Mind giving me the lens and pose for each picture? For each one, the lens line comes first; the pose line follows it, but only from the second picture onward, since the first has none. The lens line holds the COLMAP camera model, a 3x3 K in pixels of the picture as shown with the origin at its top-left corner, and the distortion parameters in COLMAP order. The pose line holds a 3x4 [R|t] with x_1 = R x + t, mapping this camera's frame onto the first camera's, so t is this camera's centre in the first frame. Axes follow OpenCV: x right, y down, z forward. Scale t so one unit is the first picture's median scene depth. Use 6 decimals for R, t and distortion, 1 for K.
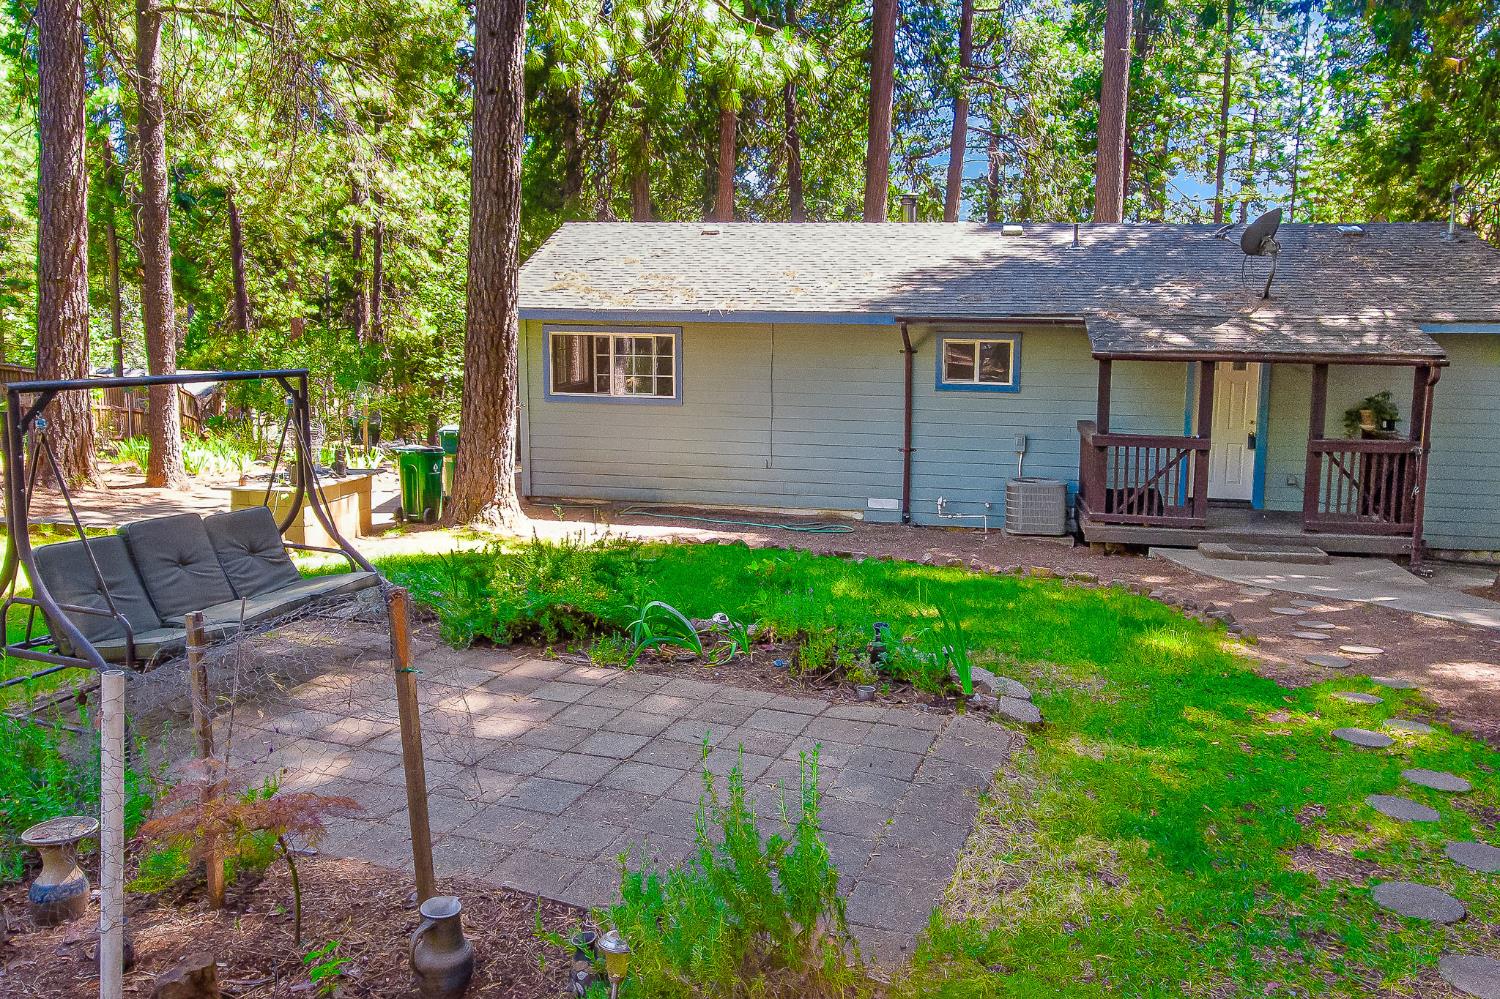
lens RADIAL K [[1109.1, 0, 722.5], [0, 1109.1, 460.0], [0, 0, 1]] dist [0.001036, 0.004828]
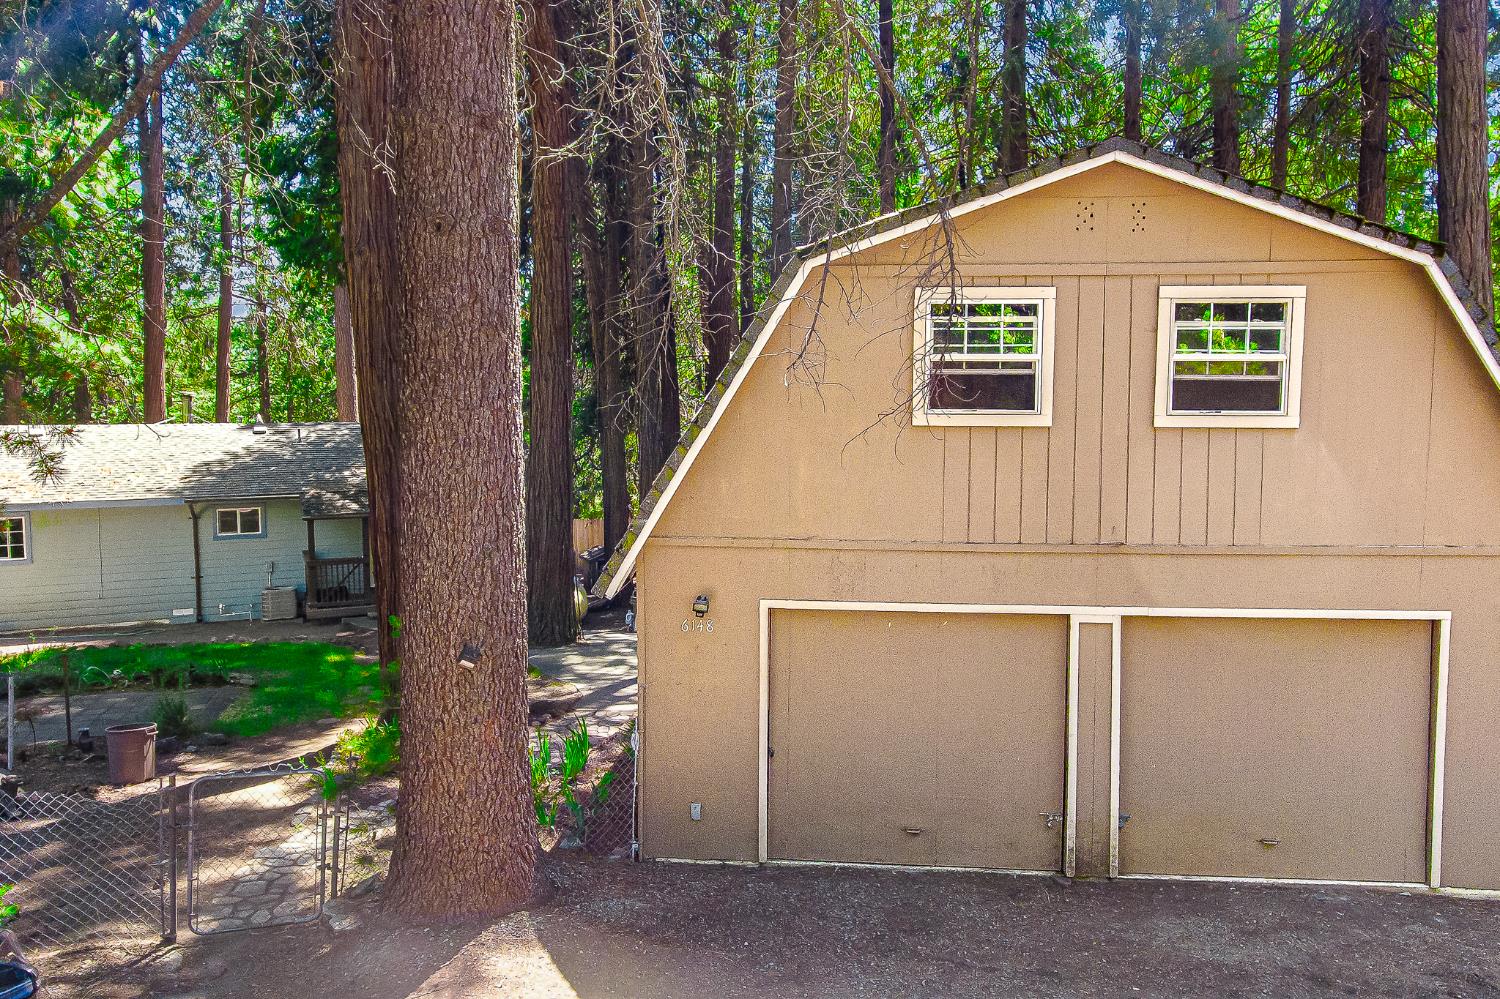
lens RADIAL K [[1109.1, 0, 722.5], [0, 1109.1, 460.0], [0, 0, 1]] dist [0.001036, 0.004828]
pose [[0.817122, -0.045293, 0.574683, -0.143569], [0.085968, 0.995335, -0.043790, -0.046505], [-0.570018, 0.085186, 0.817204, -0.855613]]
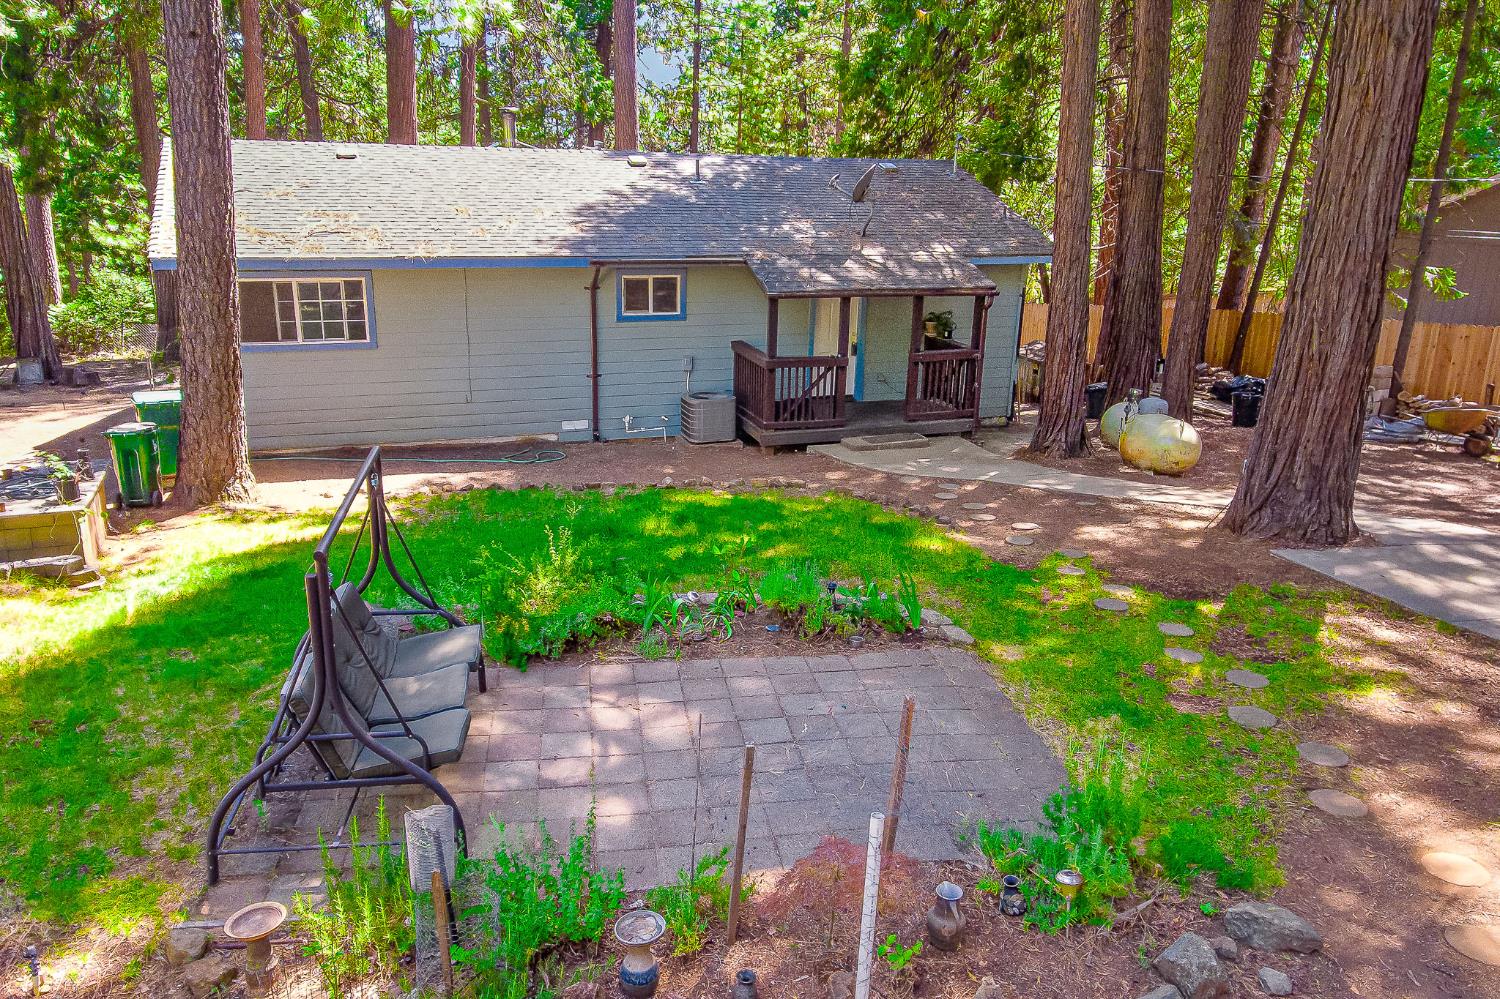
lens RADIAL K [[1051.2, 0, 733.4], [0, 1051.2, 495.0], [0, 0, 1]] dist [-0.002093, 0.001604]
pose [[0.874275, -0.135699, 0.466078, -0.239833], [0.052321, 0.980882, 0.187439, -0.089154], [-0.482602, -0.139488, 0.864661, -0.004351]]
